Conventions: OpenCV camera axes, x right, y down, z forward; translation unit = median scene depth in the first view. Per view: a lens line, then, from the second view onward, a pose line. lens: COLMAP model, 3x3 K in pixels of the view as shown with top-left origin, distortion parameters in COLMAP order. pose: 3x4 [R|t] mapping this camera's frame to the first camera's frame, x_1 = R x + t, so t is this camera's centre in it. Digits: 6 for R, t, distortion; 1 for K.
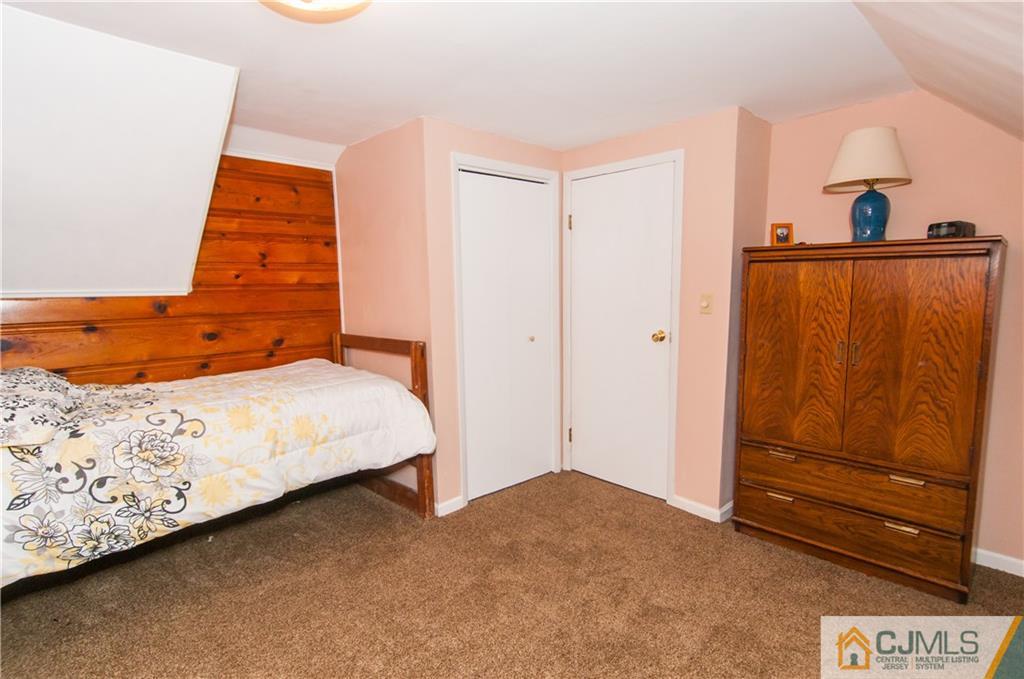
lens RADIAL K [[530.5, 0, 511.3], [0, 530.5, 342.0], [0, 0, 1]] dist [0.010451, -0.011858]
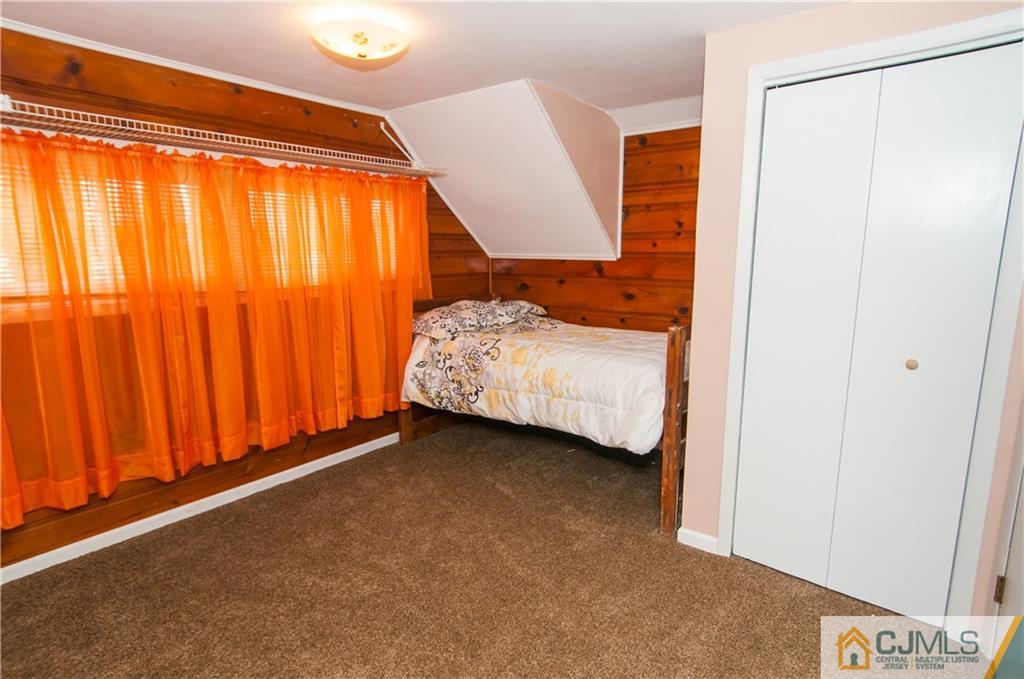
lens RADIAL K [[530.5, 0, 511.2], [0, 530.5, 341.0], [0, 0, 1]] dist [0.010451, -0.011858]
pose [[0.124504, 0.181739, -0.975433, 0.845913], [-0.110649, 0.979494, 0.168372, -0.124373], [0.986030, 0.086968, 0.142061, 0.880991]]
